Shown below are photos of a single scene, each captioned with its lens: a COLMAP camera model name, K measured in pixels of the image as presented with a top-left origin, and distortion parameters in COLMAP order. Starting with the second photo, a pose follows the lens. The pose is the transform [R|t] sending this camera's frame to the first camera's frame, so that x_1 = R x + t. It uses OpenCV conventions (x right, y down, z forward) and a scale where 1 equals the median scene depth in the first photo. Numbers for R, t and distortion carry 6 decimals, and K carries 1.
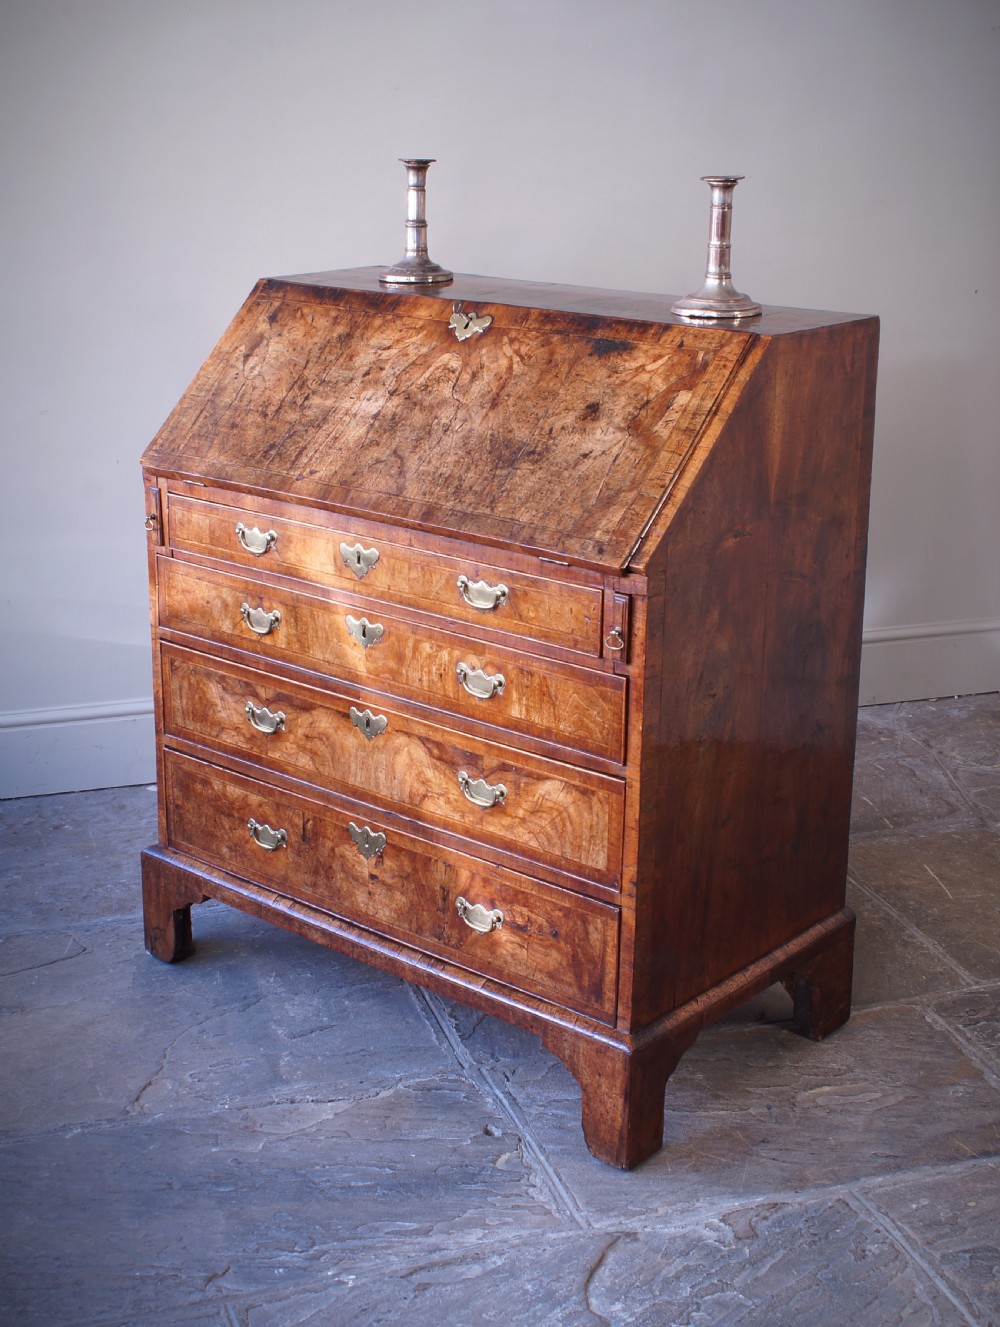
lens RADIAL K [[1944.7, 0, 500.0], [0, 1944.7, 663.5], [0, 0, 1]] dist [-0.121913, 0.022405]
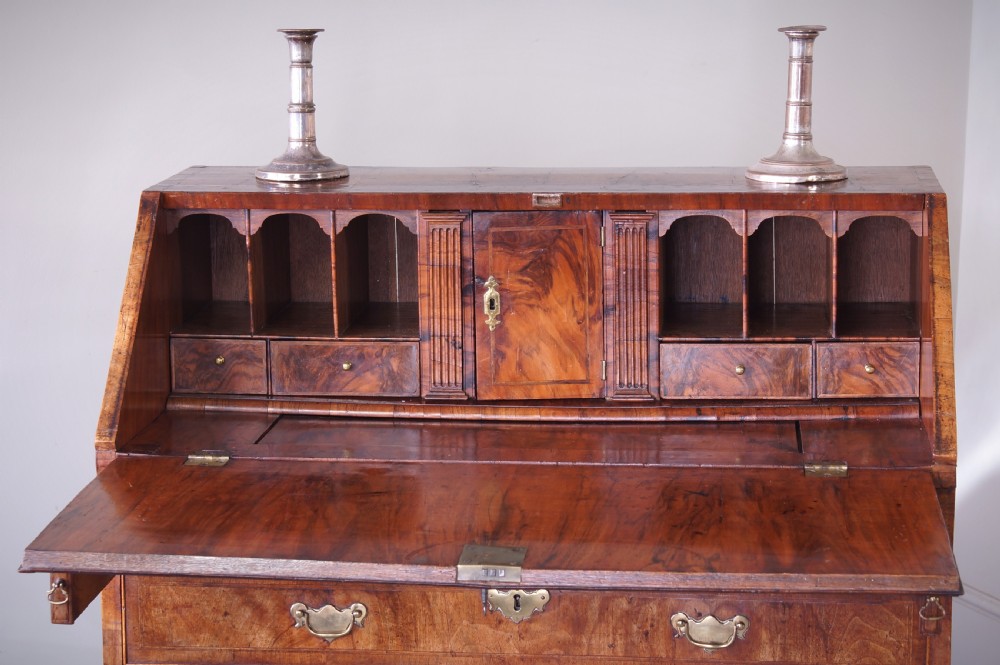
lens RADIAL K [[2632.6, 0, 474.1], [0, 2632.6, 335.6], [0, 0, 1]] dist [0.013968, 0.529171]
pose [[0.821810, -0.112091, 0.558626, -0.704031], [0.185580, 0.979652, -0.076440, -0.046243], [-0.538691, 0.166489, 0.825890, 0.093463]]
